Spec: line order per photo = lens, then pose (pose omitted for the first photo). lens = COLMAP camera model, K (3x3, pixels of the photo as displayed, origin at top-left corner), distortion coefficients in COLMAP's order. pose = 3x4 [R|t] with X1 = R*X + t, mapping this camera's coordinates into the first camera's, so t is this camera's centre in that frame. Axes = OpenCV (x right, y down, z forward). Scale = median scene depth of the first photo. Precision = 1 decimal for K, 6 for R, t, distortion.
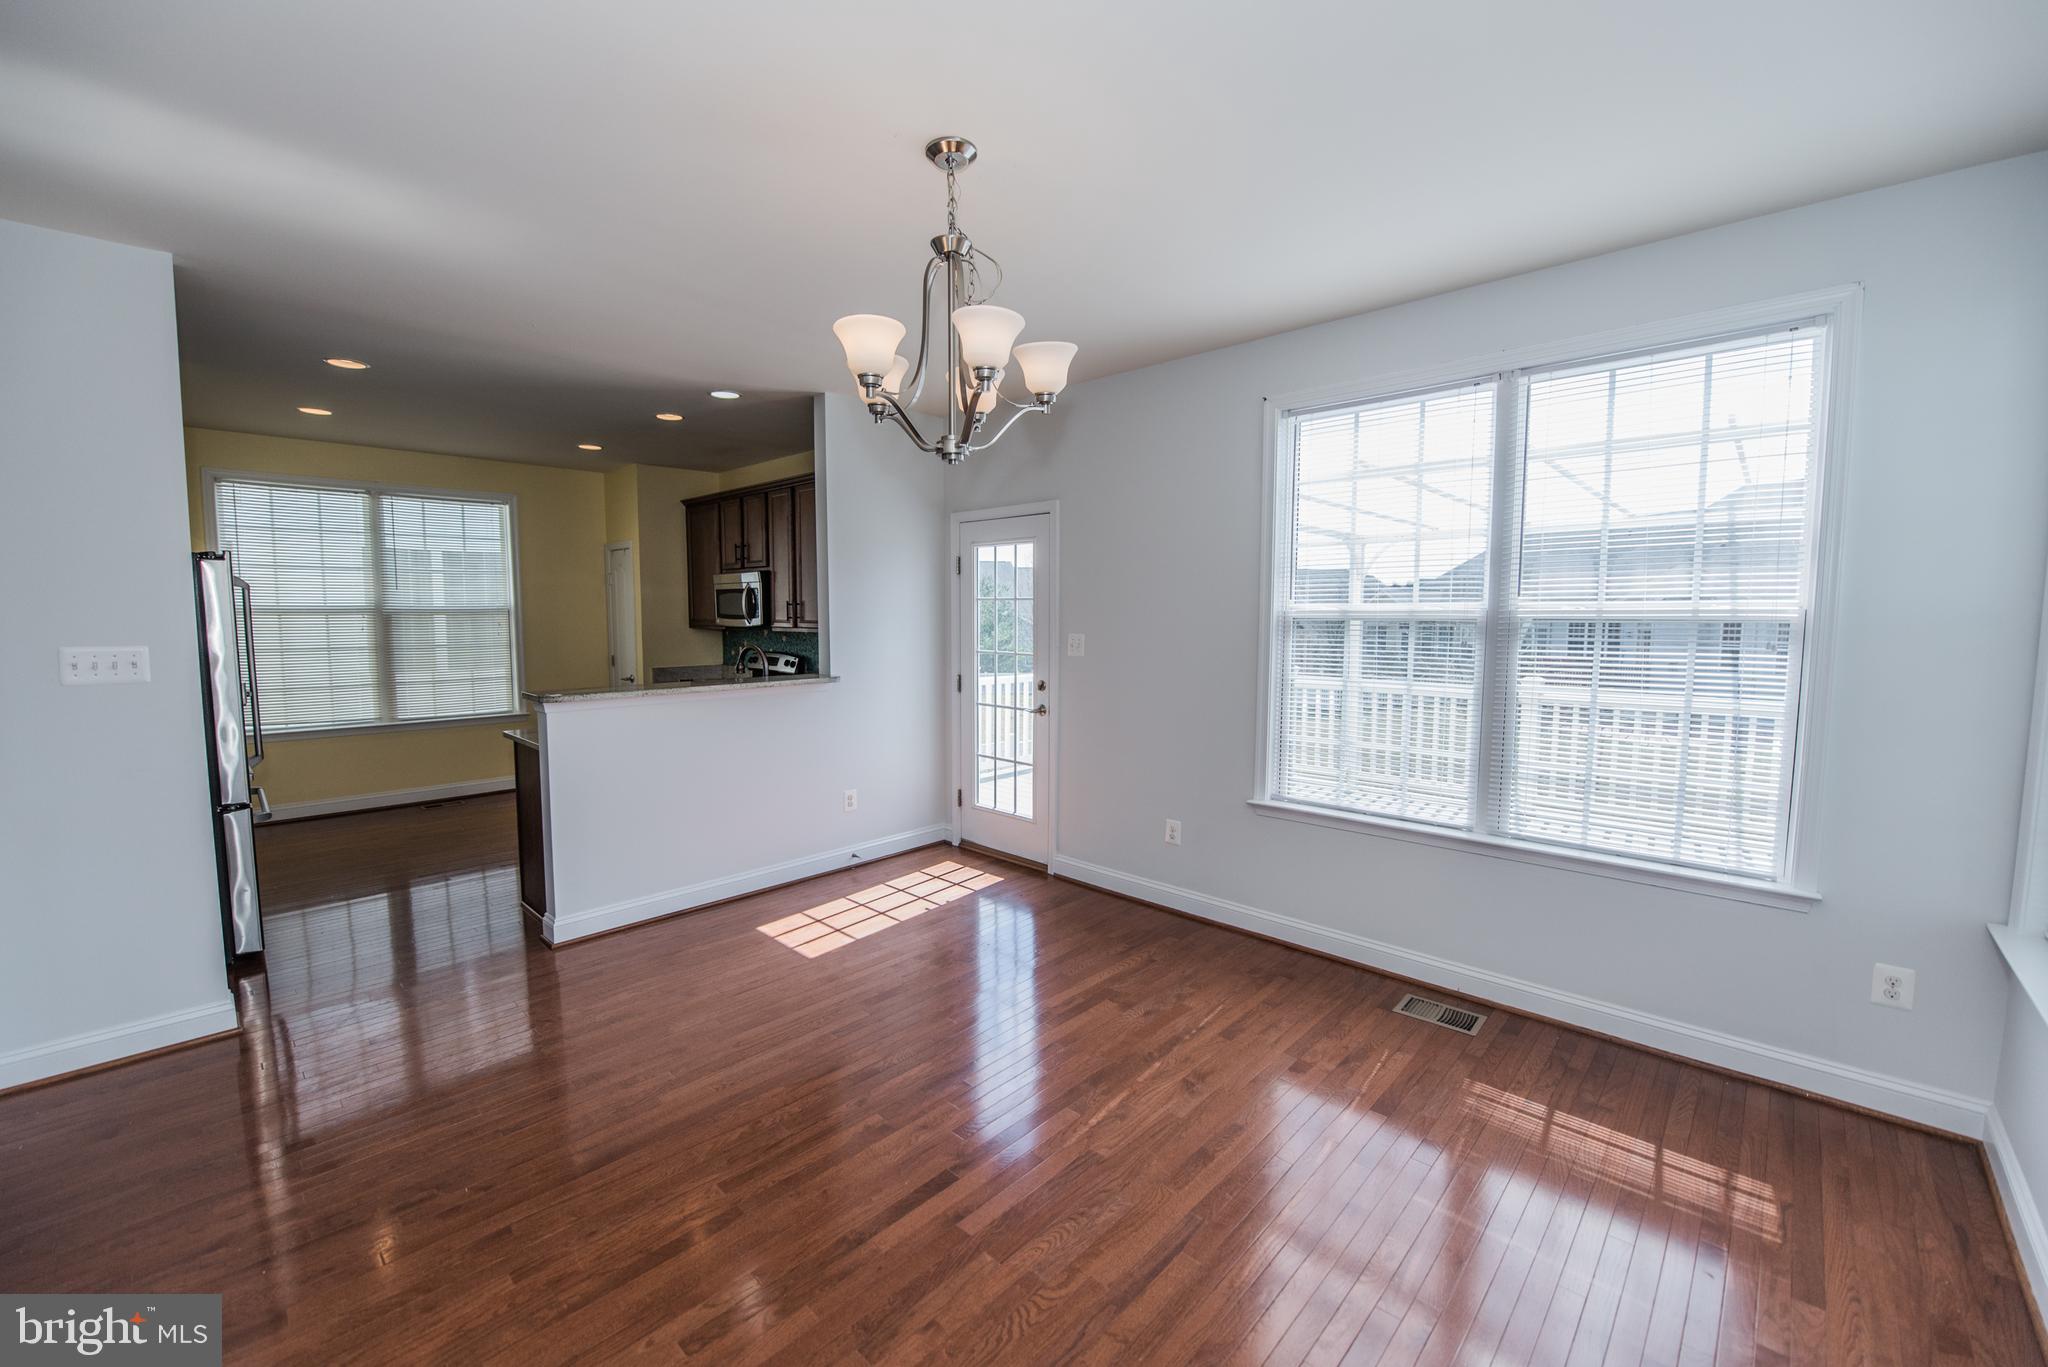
lens RADIAL K [[827.1, 0, 1024.0], [0, 827.1, 683.5], [0, 0, 1]] dist [-0.011584, -0.000008]
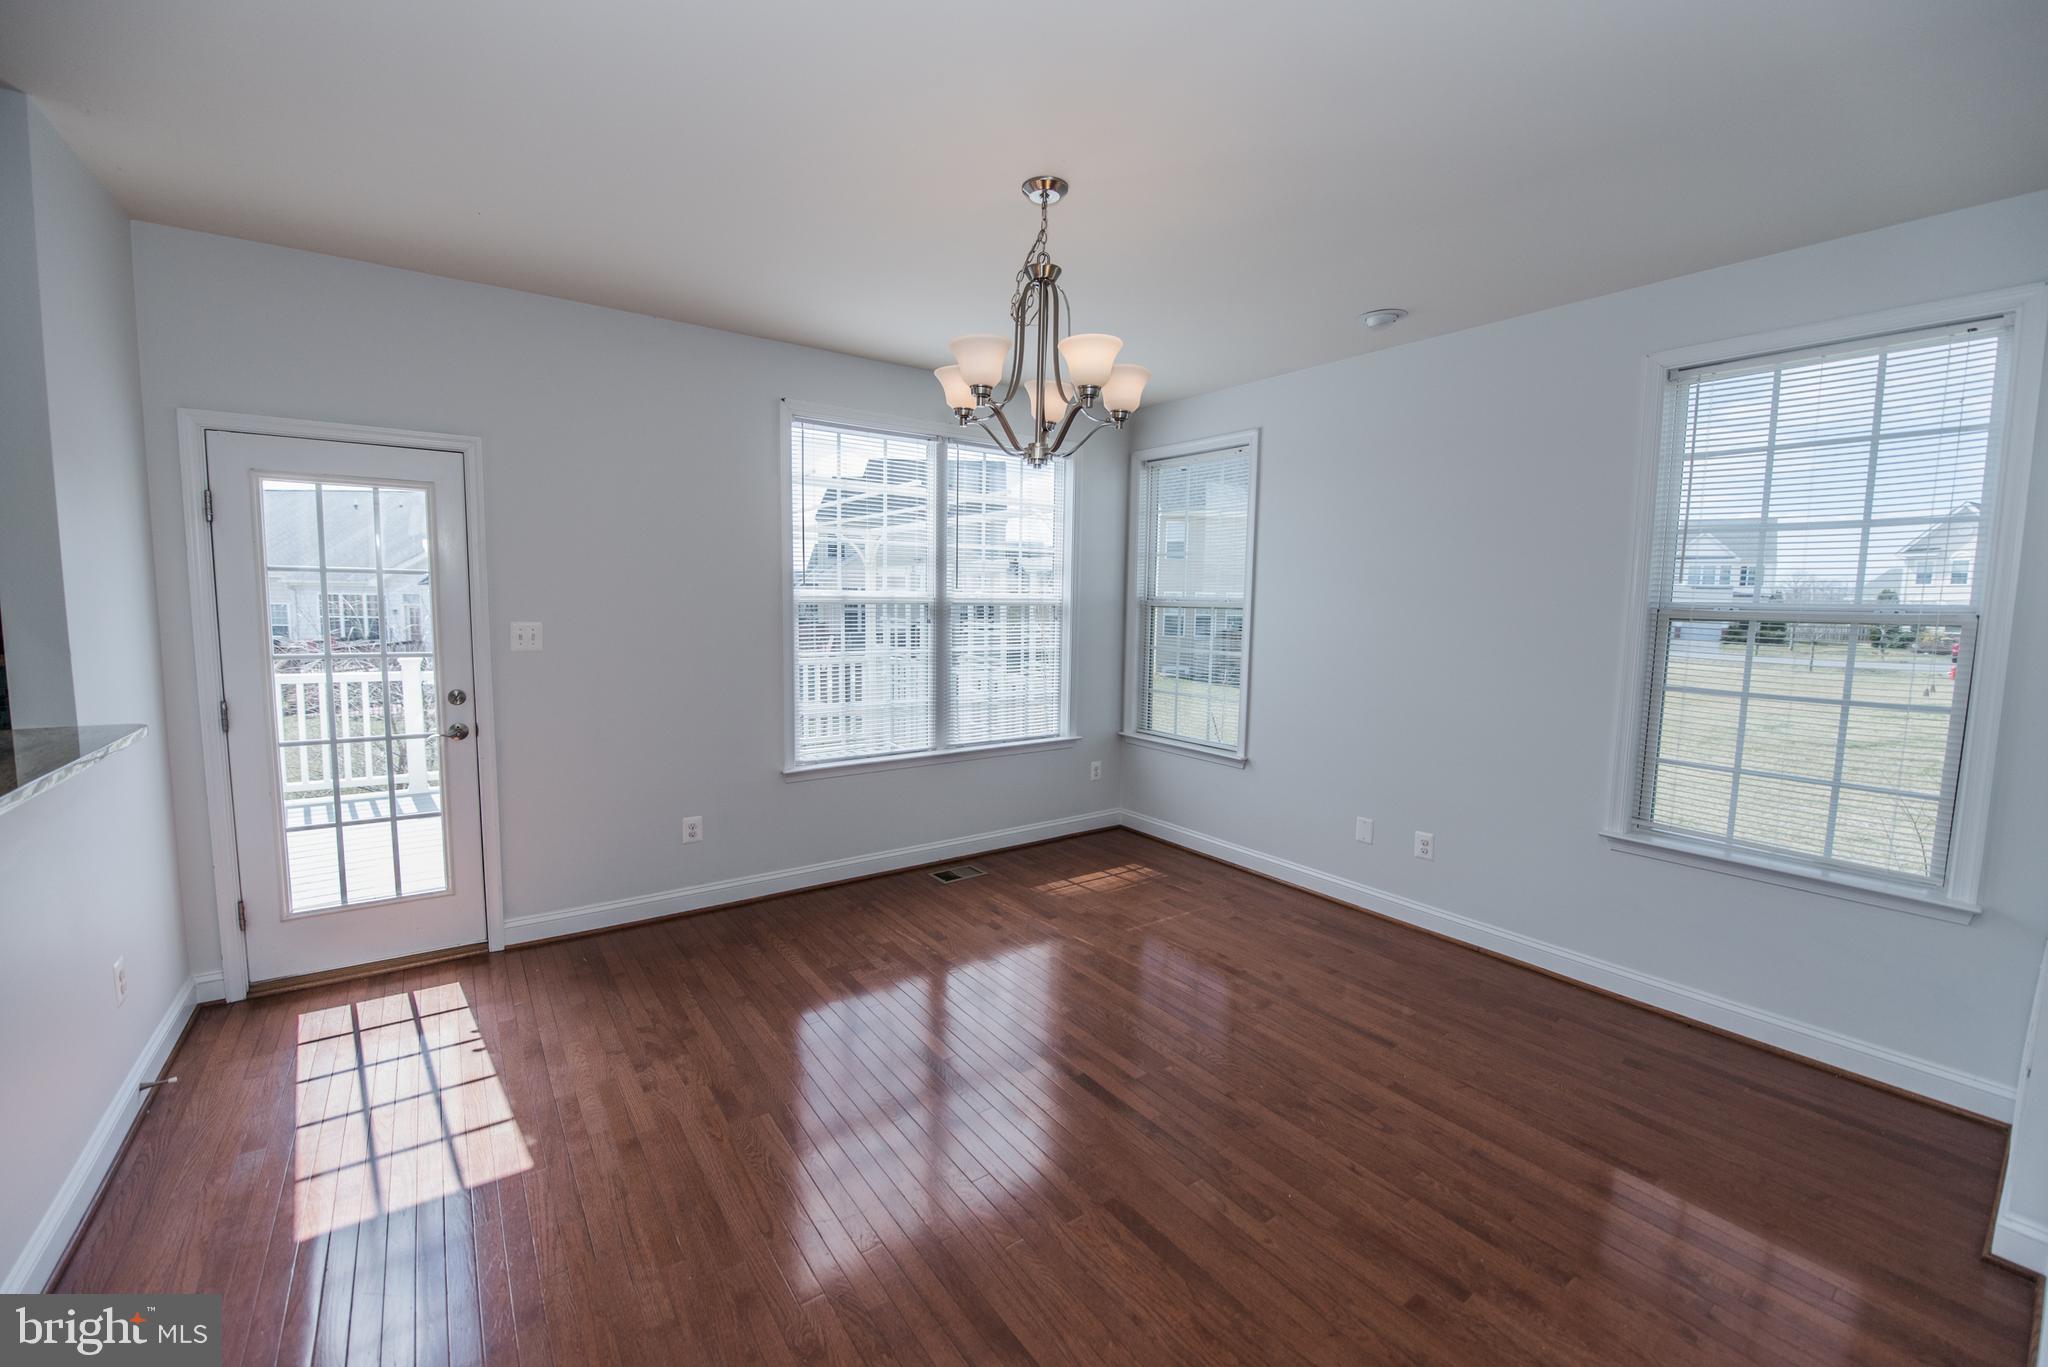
lens RADIAL K [[827.1, 0, 1024.0], [0, 827.1, 683.5], [0, 0, 1]] dist [-0.011584, -0.000008]
pose [[0.175699, -0.103054, 0.979035, -0.901221], [0.068636, 0.993368, 0.092245, -0.062723], [-0.982048, 0.050990, 0.181607, 0.621925]]
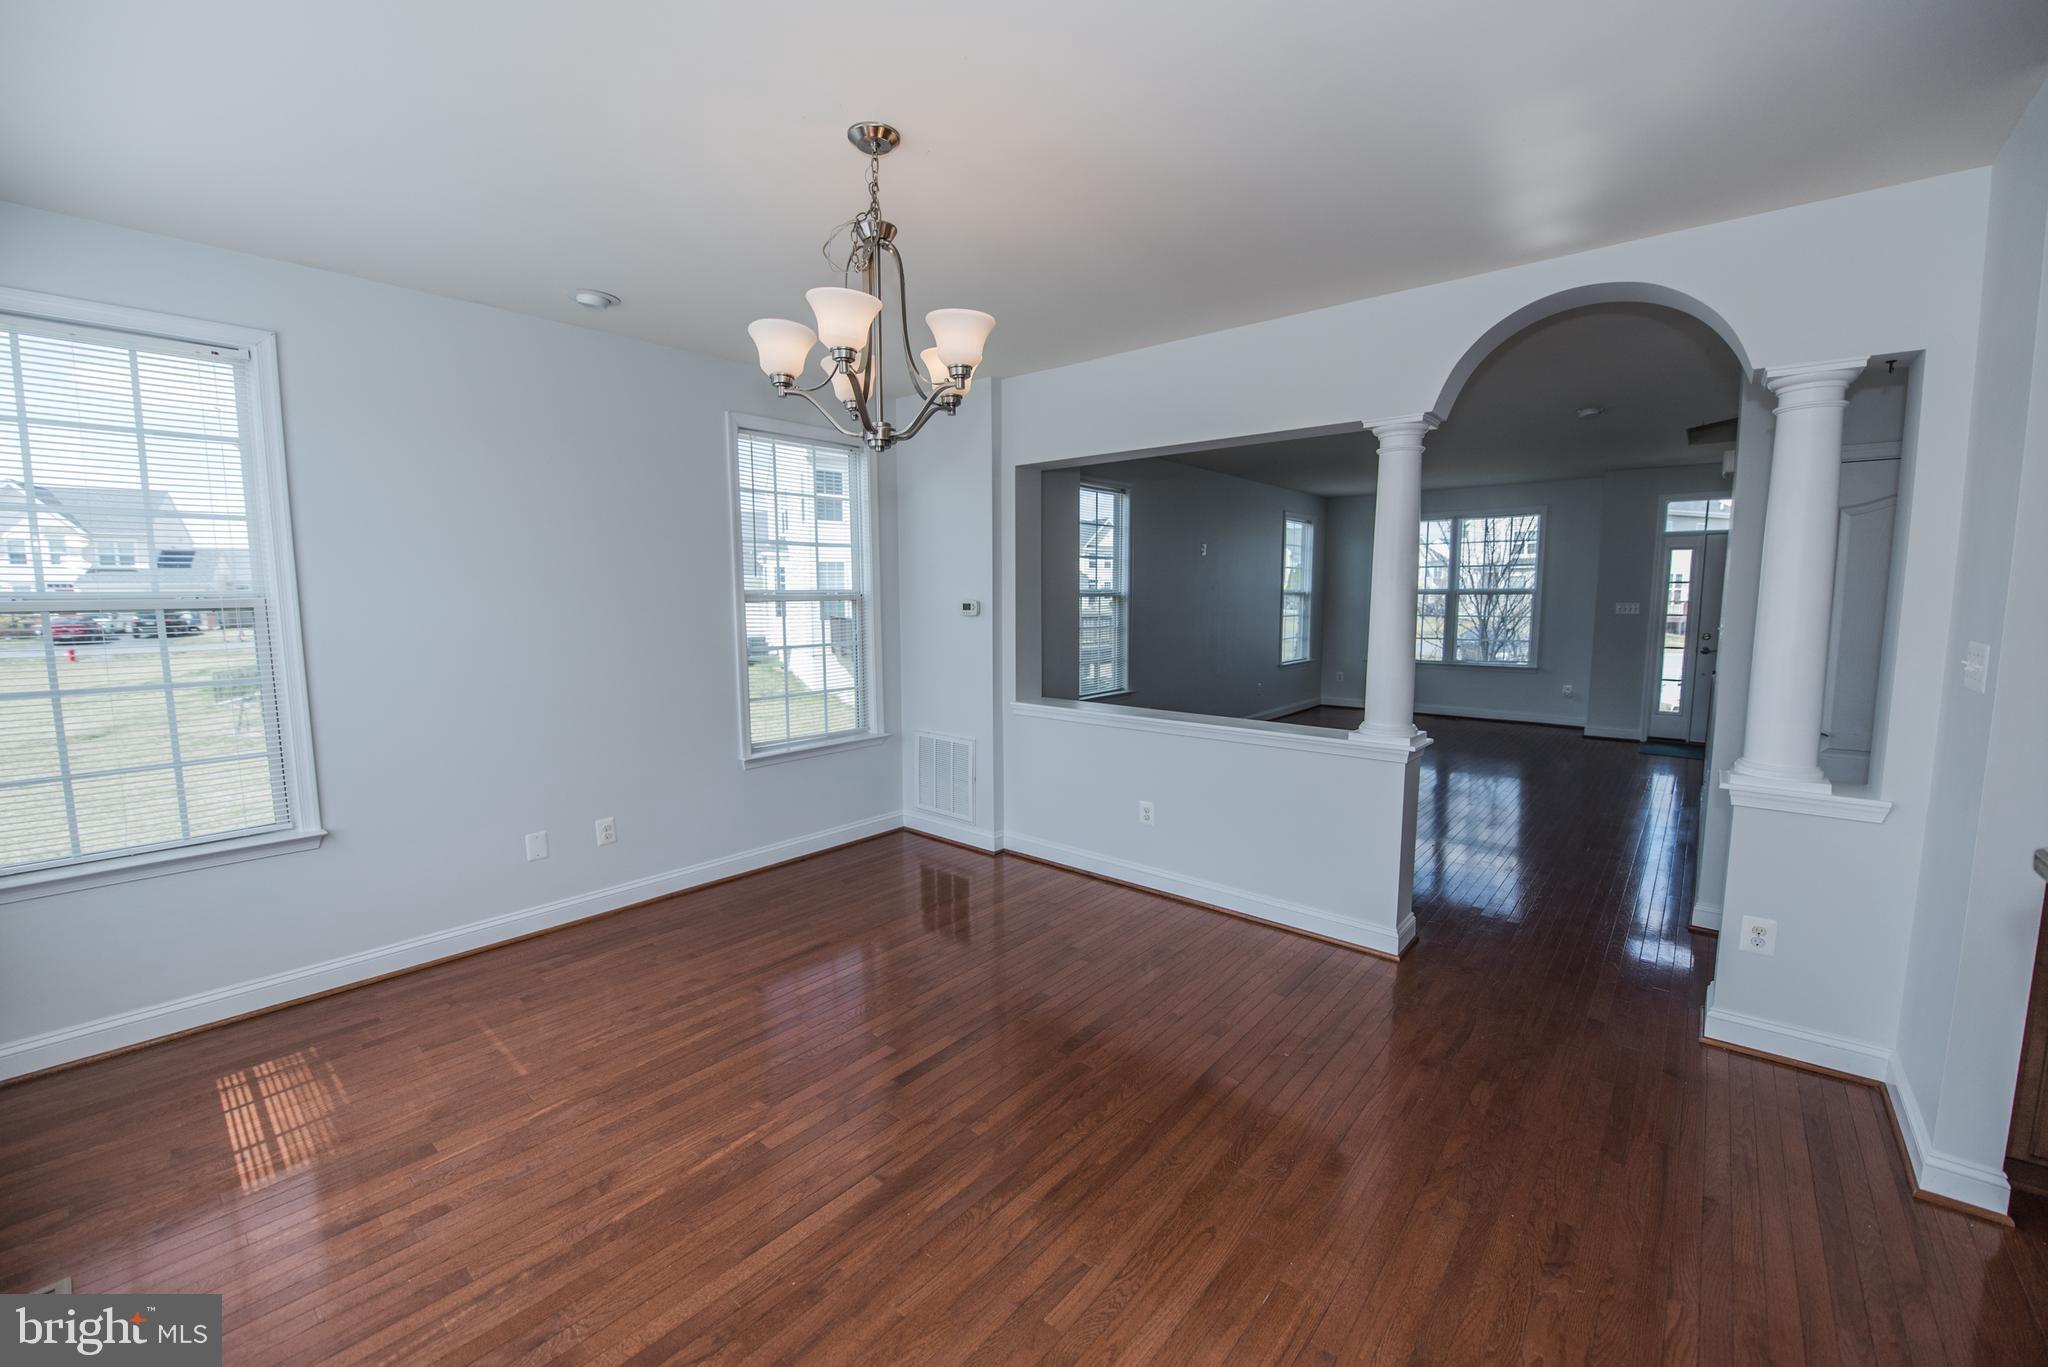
lens RADIAL K [[792.7, 0, 1024.0], [0, 792.7, 683.5], [0, 0, 1]] dist [-0.030624, 0.000048]
pose [[-0.998001, 0.007609, -0.062743, -0.147690], [-0.004704, 0.981032, 0.193787, -0.129580], [0.063027, 0.193695, -0.979035, 1.482457]]
